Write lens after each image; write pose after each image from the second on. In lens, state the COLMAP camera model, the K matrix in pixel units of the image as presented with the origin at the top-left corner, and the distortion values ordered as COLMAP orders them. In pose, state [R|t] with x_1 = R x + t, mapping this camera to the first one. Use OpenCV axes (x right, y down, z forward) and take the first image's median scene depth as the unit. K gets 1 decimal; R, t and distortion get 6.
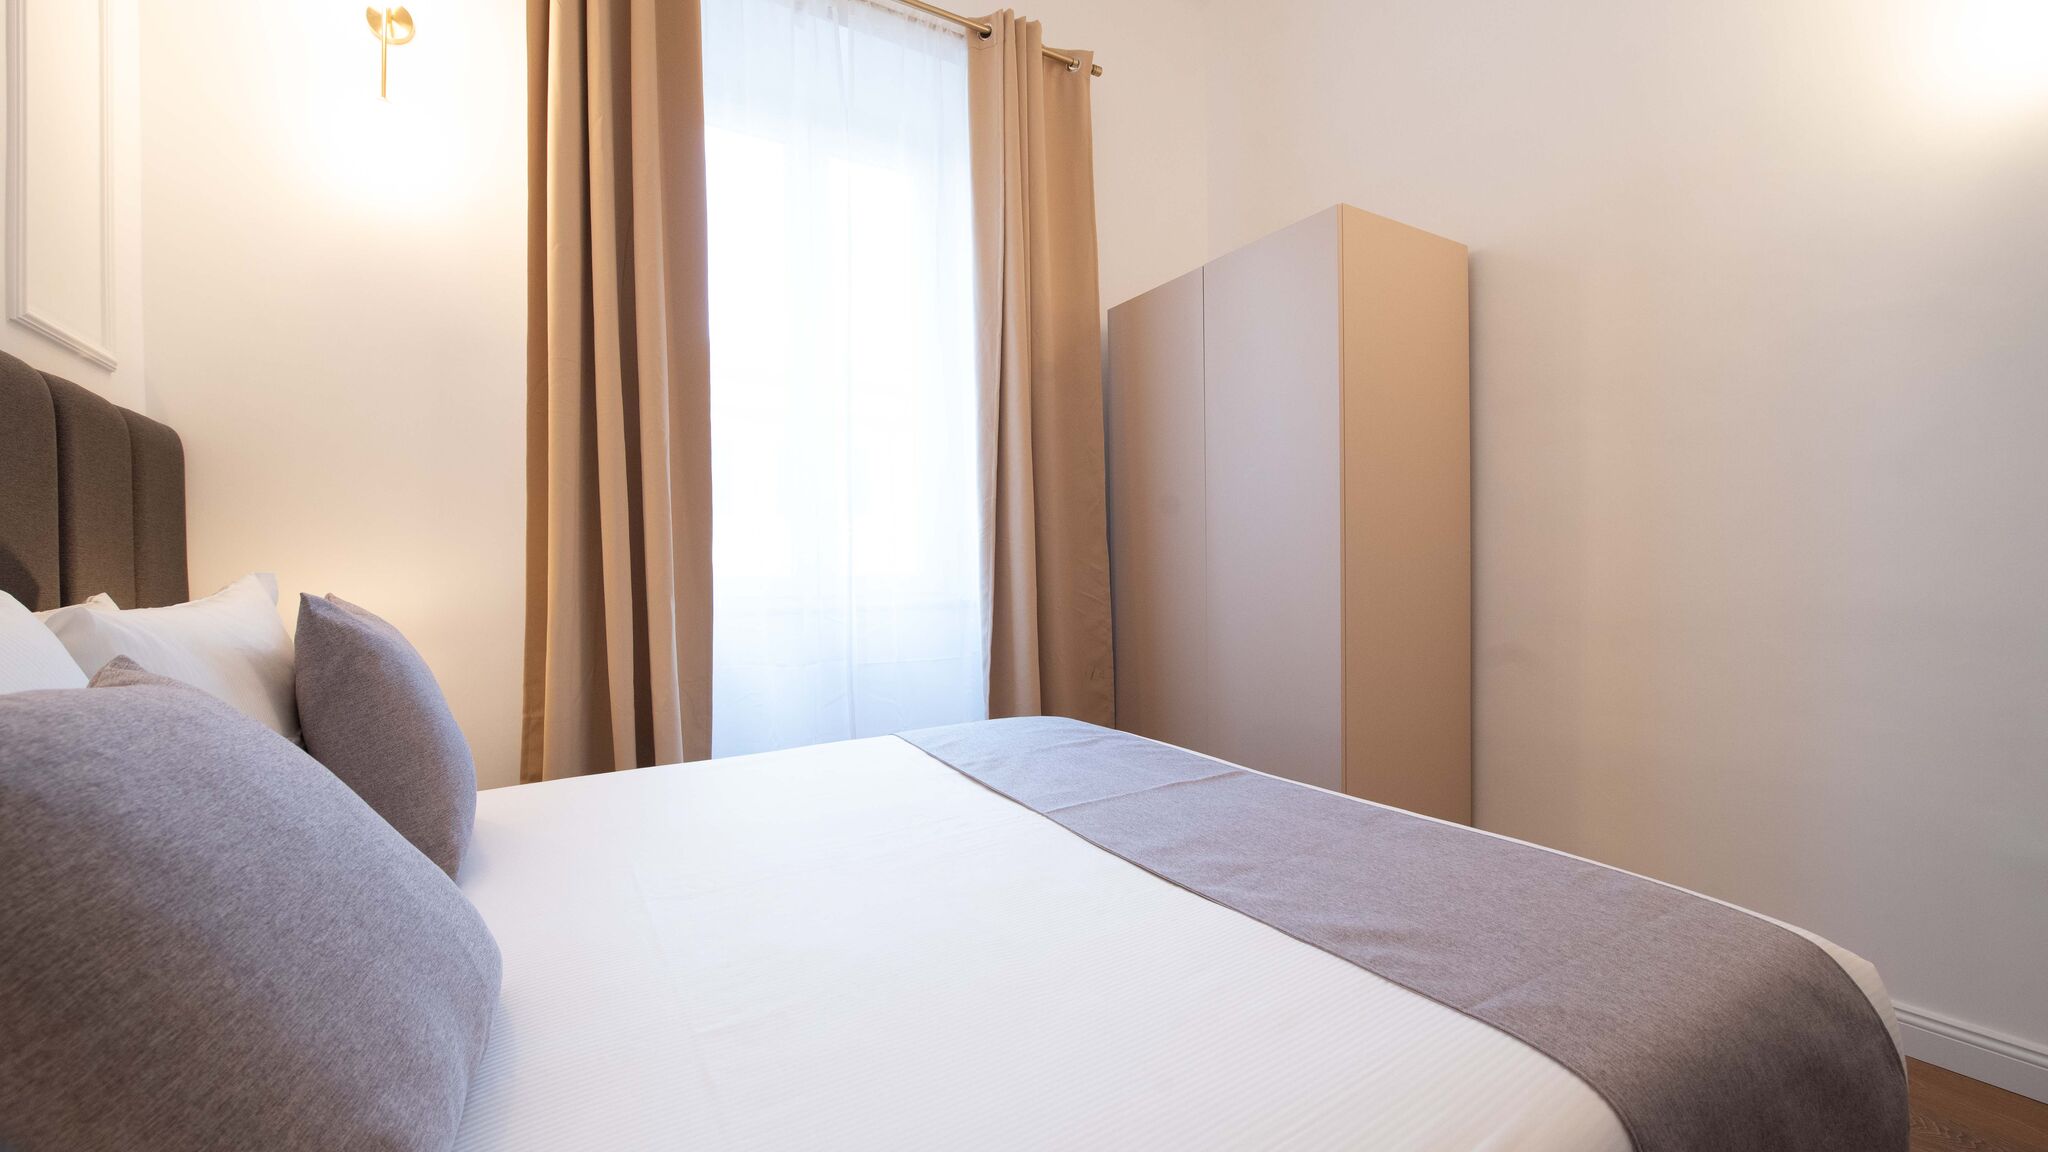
lens RADIAL K [[829.3, 0, 1017.7], [0, 829.3, 579.7], [0, 0, 1]] dist [0.003338, 0.000020]
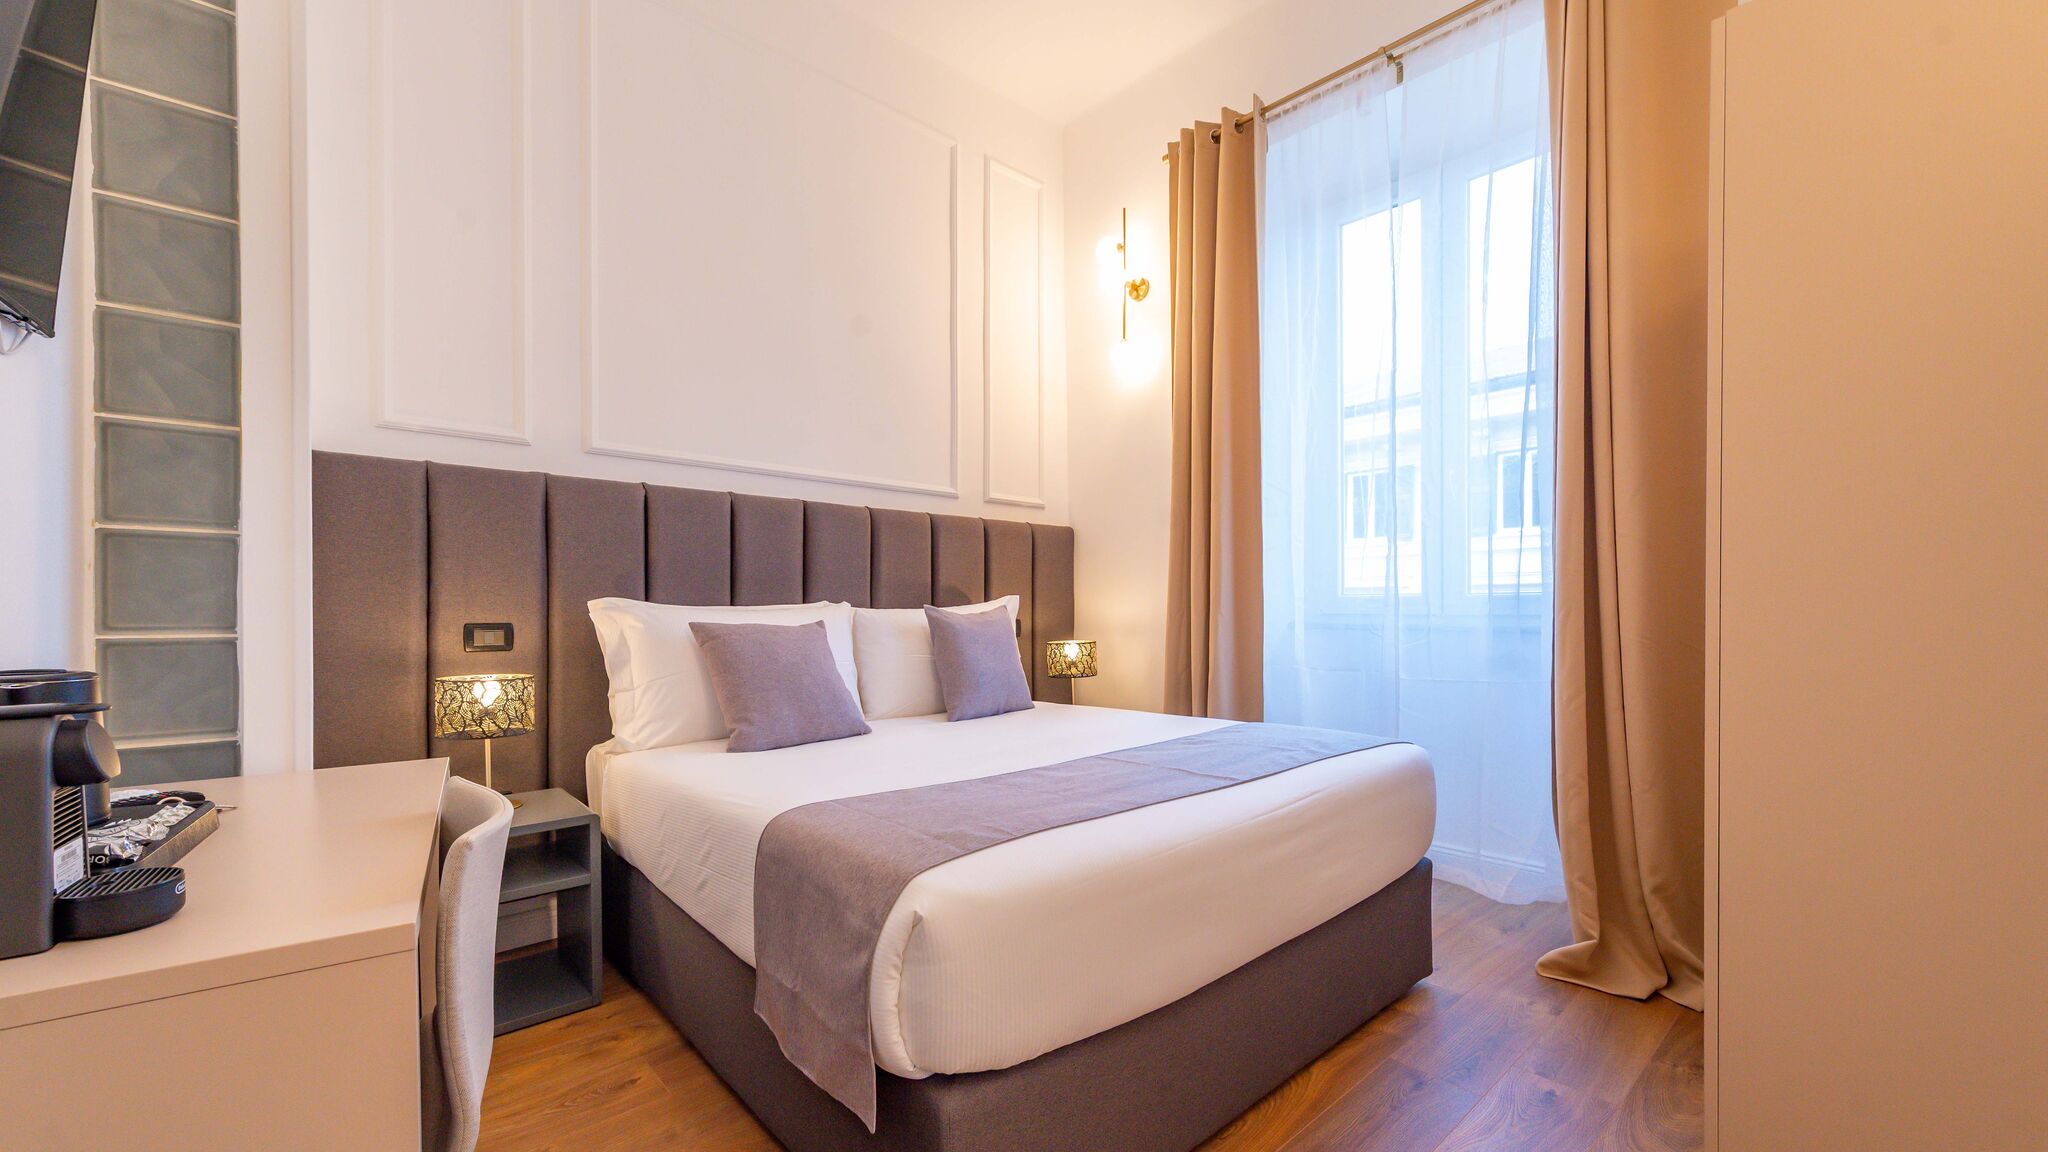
lens RADIAL K [[836.8, 0, 996.5], [0, 836.8, 614.5], [0, 0, 1]] dist [0.002460, 0.000062]
pose [[0.206187, 0.031447, -0.978007, 1.738700], [-0.001131, 0.999490, 0.031899, -0.036960], [0.978512, -0.005471, 0.206118, 0.554472]]
